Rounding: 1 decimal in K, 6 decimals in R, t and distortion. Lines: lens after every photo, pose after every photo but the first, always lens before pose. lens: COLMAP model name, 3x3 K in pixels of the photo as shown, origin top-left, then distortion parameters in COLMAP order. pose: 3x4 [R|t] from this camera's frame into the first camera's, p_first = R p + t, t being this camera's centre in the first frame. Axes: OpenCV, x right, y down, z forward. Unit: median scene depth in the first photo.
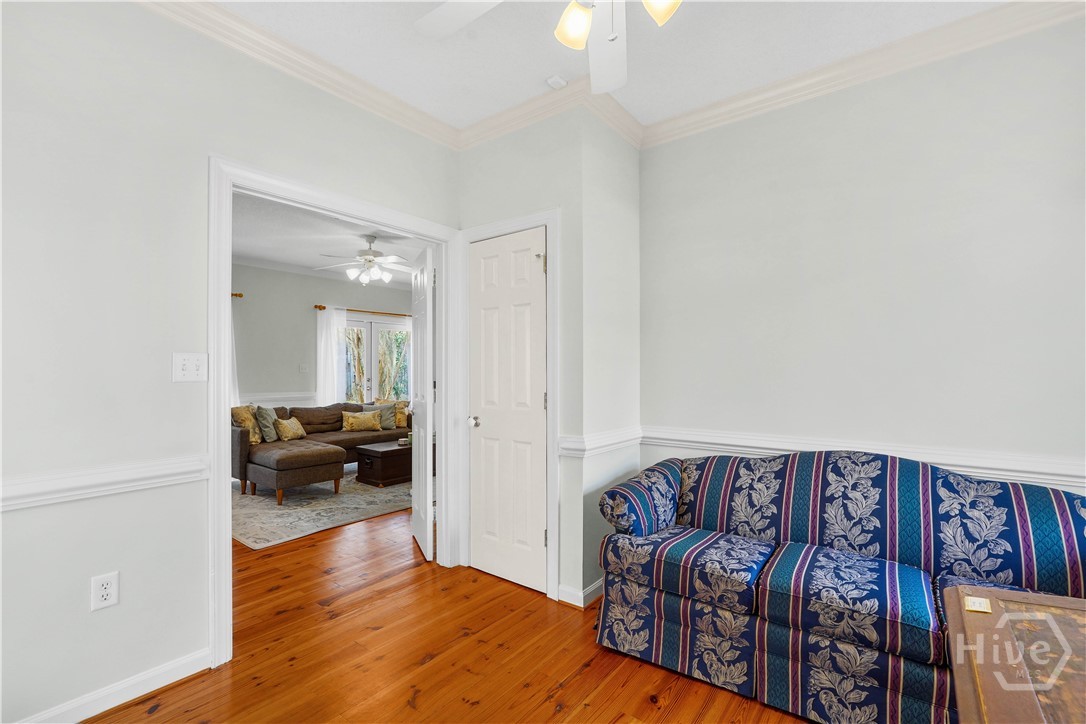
lens RADIAL K [[486.3, 0, 543.0], [0, 486.3, 362.0], [0, 0, 1]] dist [-0.002702, -0.000070]
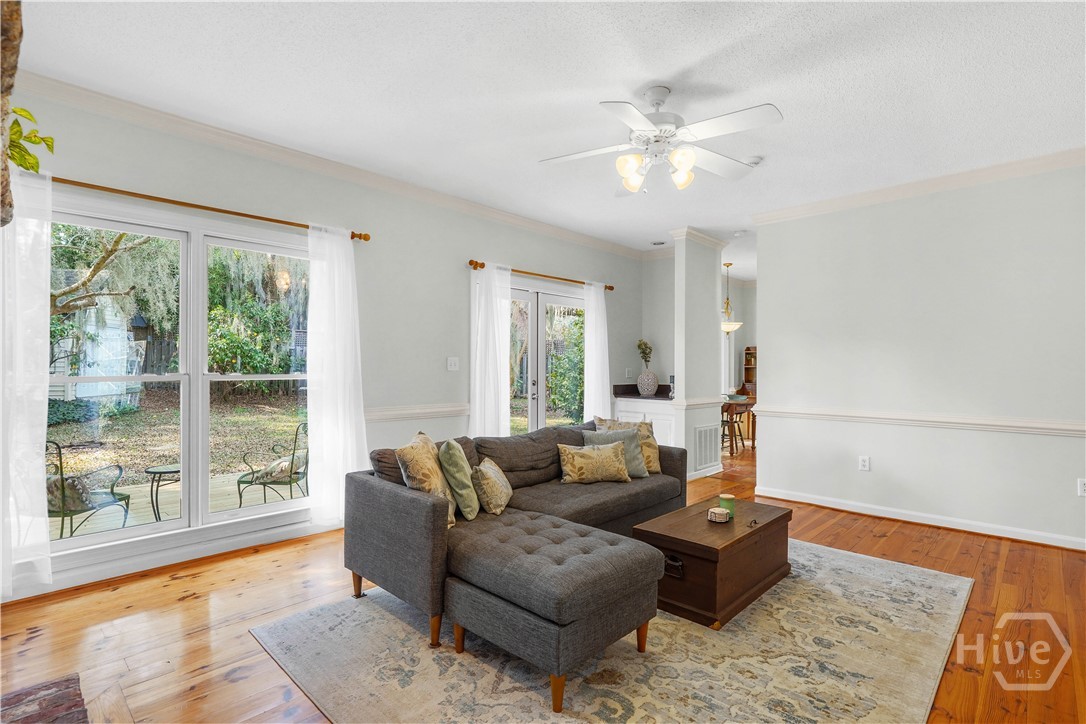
lens RADIAL K [[526.7, 0, 543.0], [0, 526.7, 362.0], [0, 0, 1]] dist [-0.000485, -0.000111]
pose [[0.995243, 0.004633, -0.097309, -0.377570], [-0.004385, 0.999987, 0.002767, 0.009717], [0.097320, -0.002327, 0.995250, 0.424801]]
